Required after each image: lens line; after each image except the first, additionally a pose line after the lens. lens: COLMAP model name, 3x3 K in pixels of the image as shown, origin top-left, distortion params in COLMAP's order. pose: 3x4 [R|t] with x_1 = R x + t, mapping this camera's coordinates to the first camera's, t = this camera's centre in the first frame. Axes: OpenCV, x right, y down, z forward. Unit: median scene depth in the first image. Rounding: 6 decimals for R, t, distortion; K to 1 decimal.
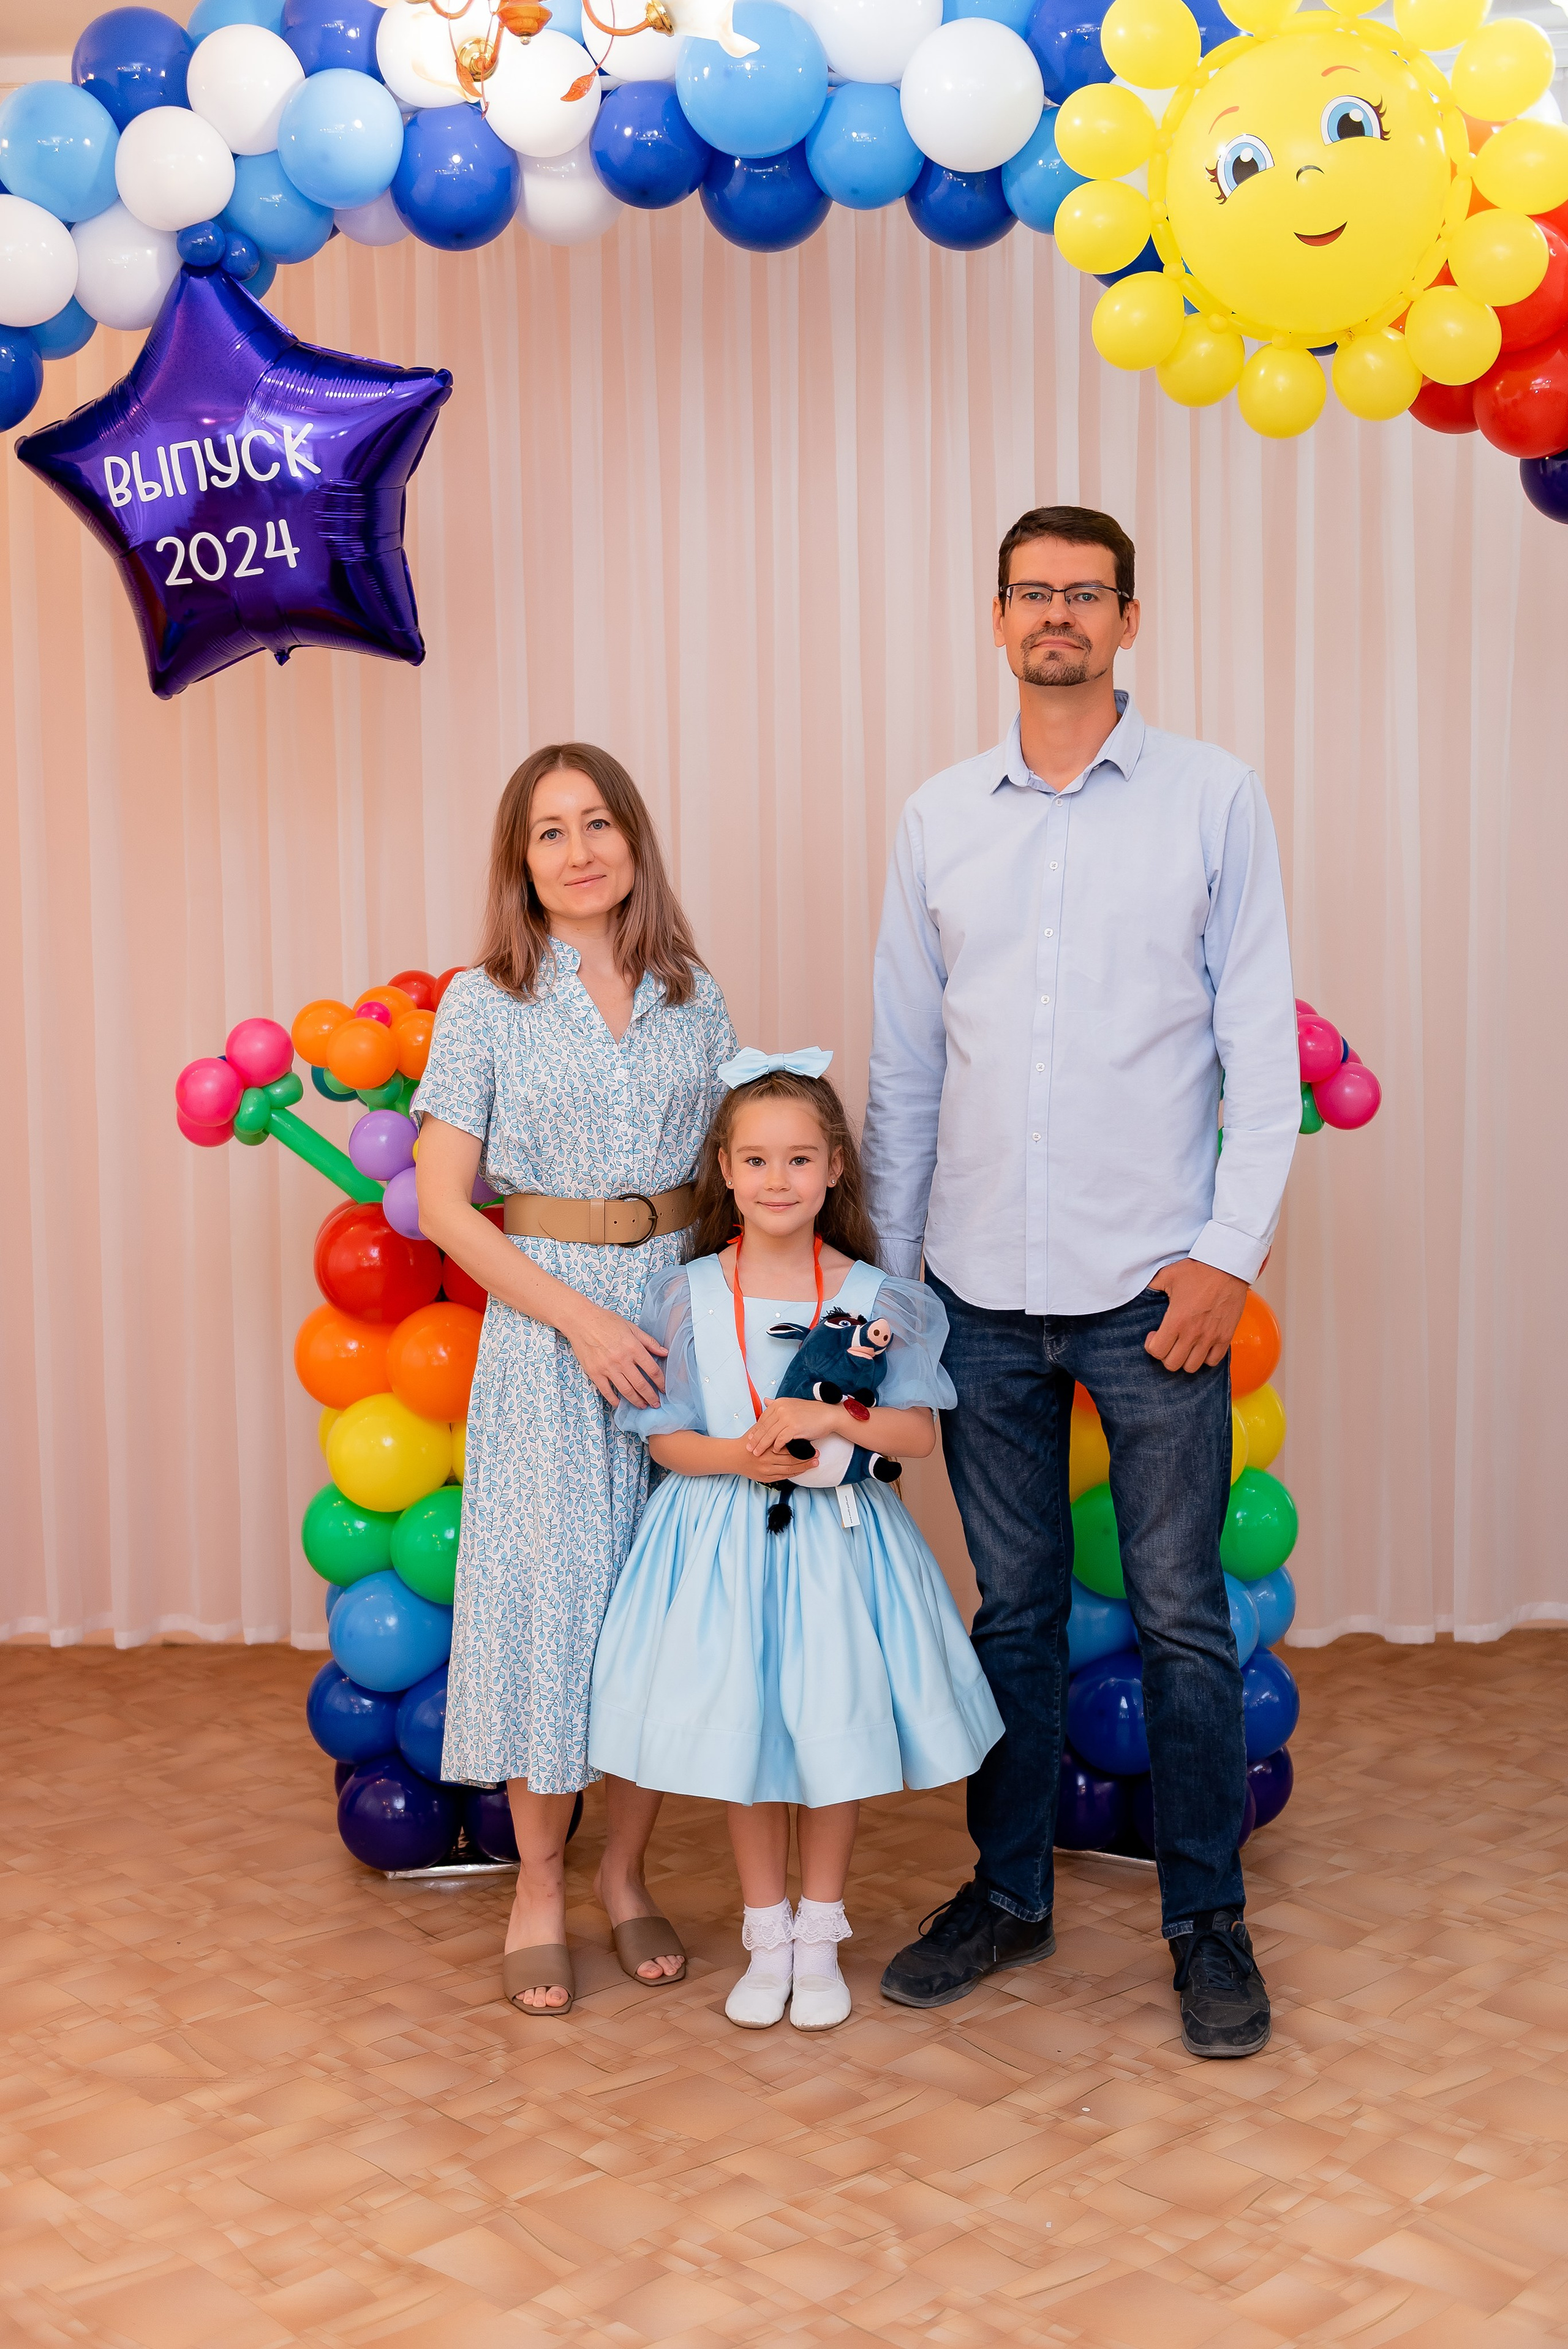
lens RADIAL K [[2831.0, 0, 784.0], [0, 2831.0, 1174.5], [0, 0, 1]] dist [-0.004271, 0.015599]
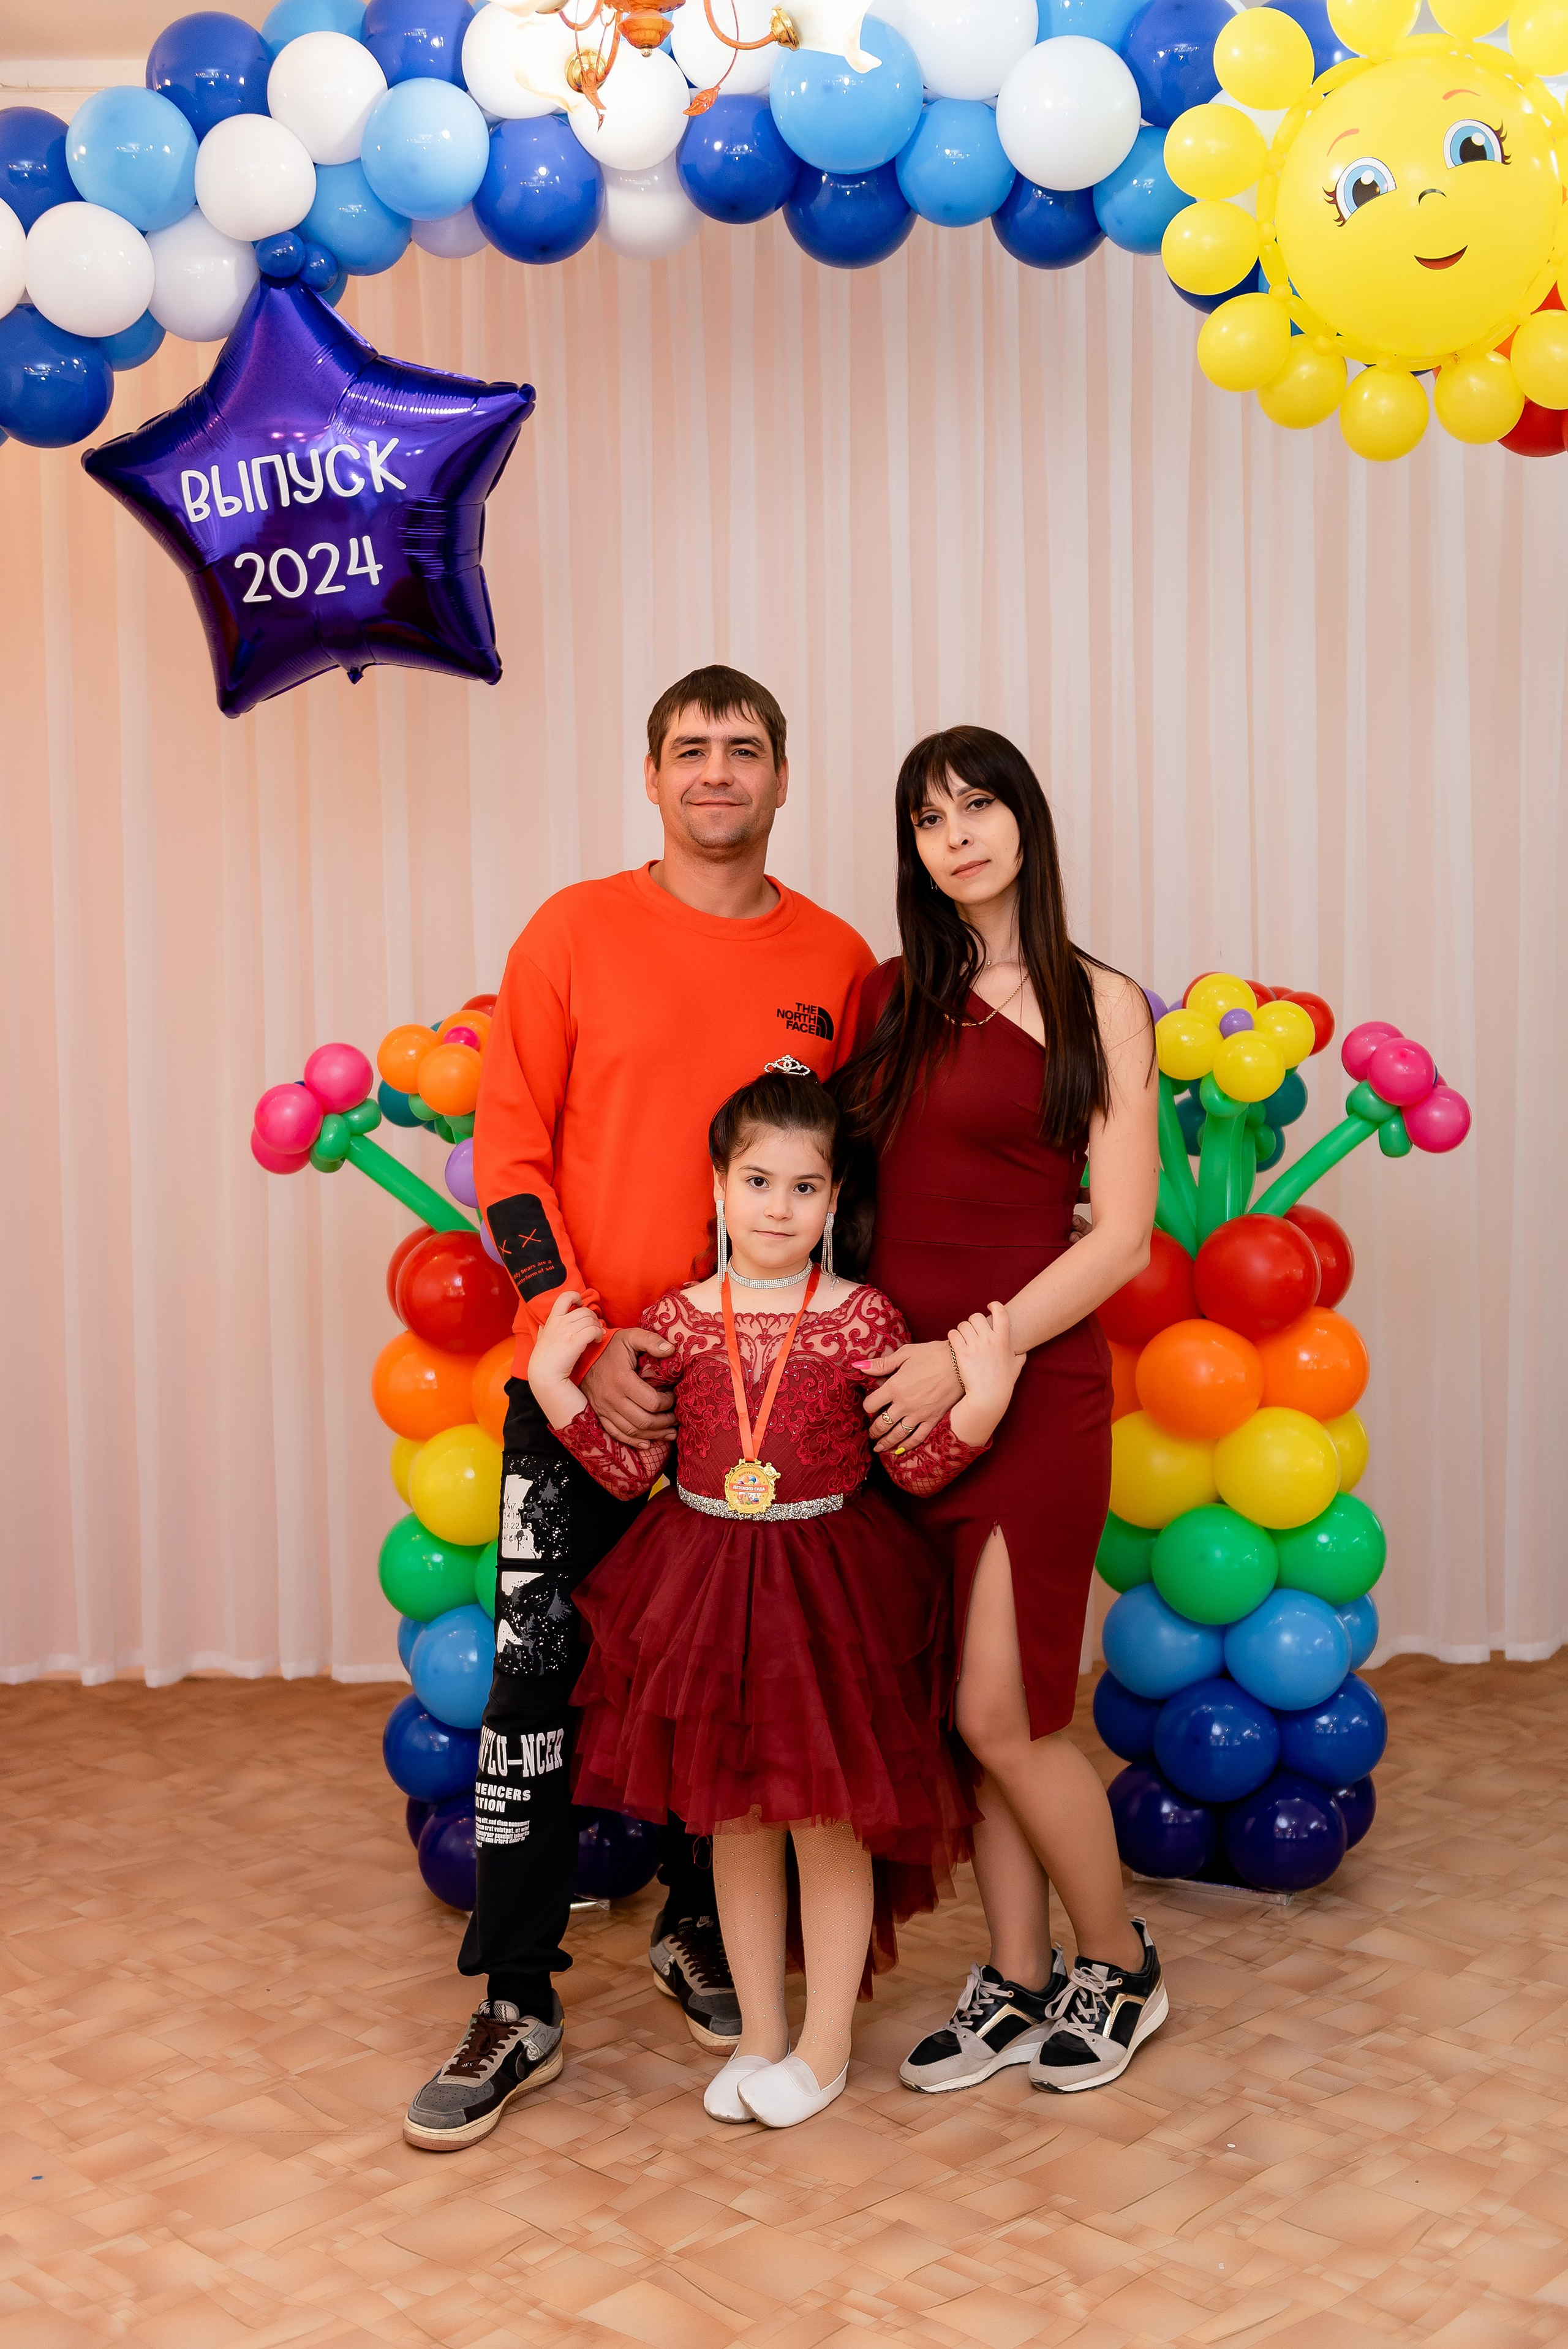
lens RADIAL K [[2831.0, 0, 784.0], [0, 2831.0, 1174.5], [0, 0, 1]] dist [-0.004271, 0.015599]
pose [[0.998869, -0.004656, 0.047311, -0.079748], [0.004818, 0.999983, -0.003297, -0.006060], [-0.047294, 0.003522, 0.998875, 0.013614]]
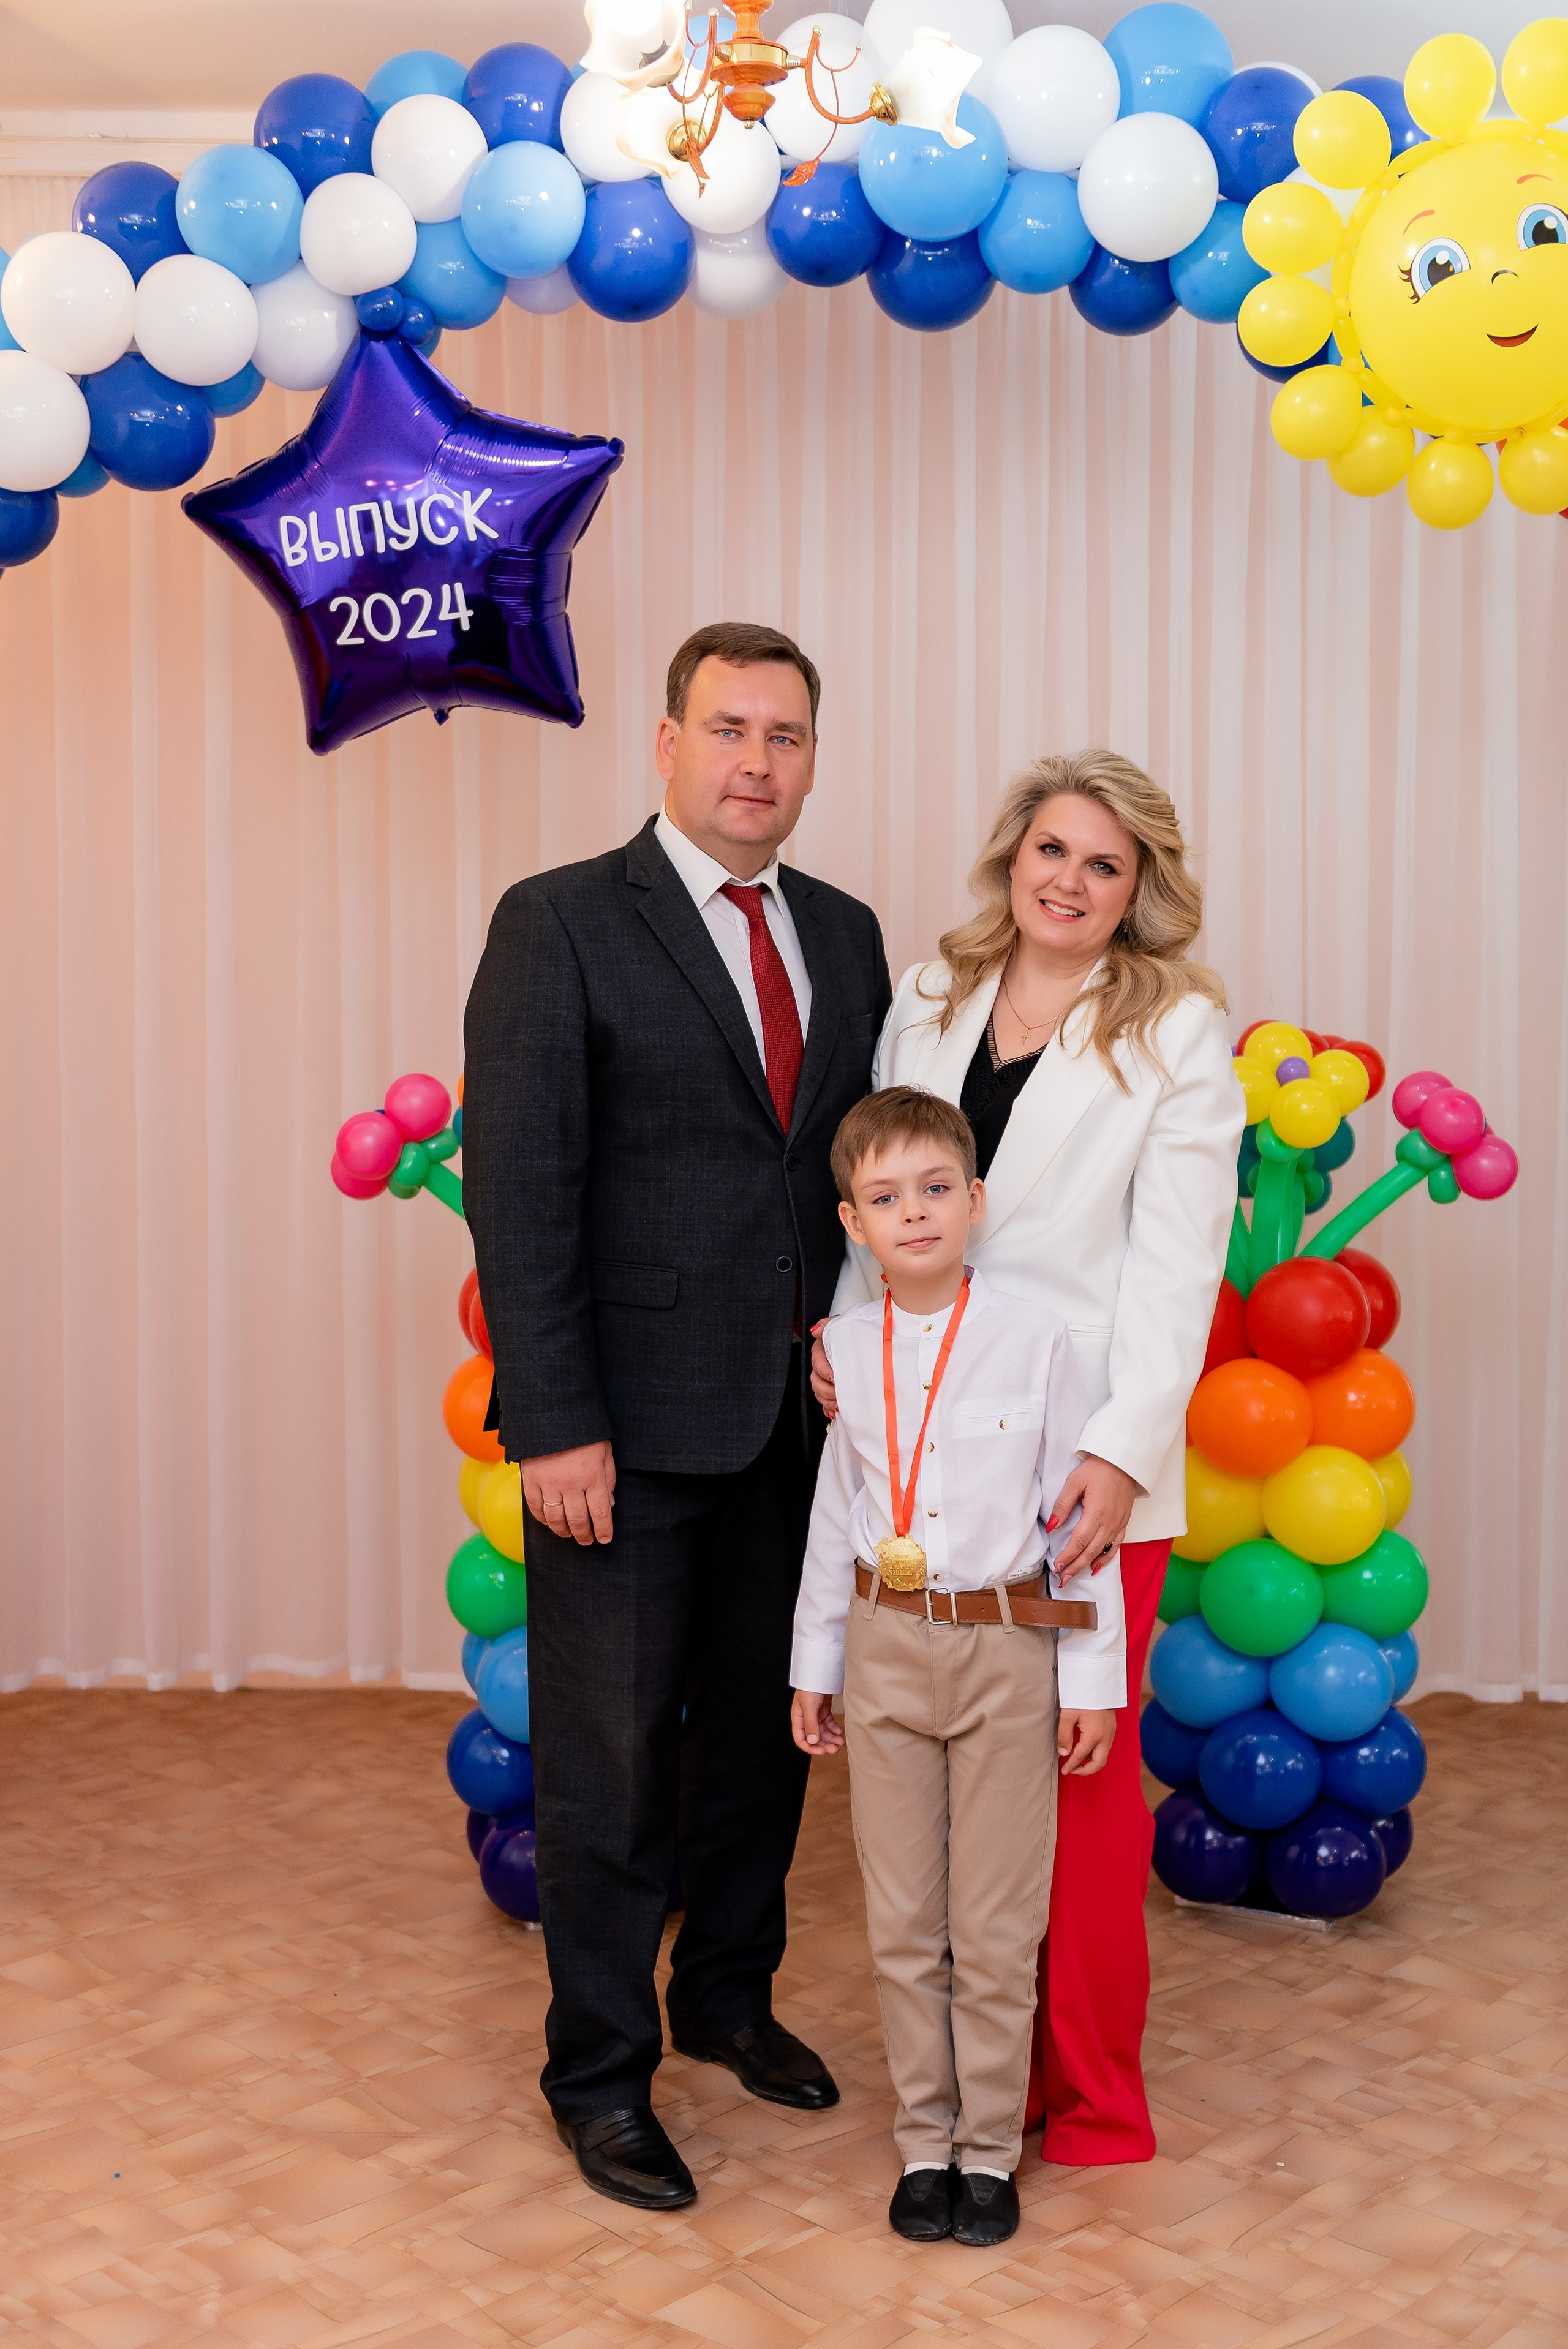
lens RADIAL K [[2806.8, 0, 784.0], [0, 2806.8, 1174.5], [0, 0, 1]] dist [-0.004701, 0.016342]
pose [[0.998828, 0.014664, 0.046124, -0.103904], [-0.014122, 0.999828, -0.012056, -0.009529], [-0.046293, 0.011391, 0.998863, -0.004529]]
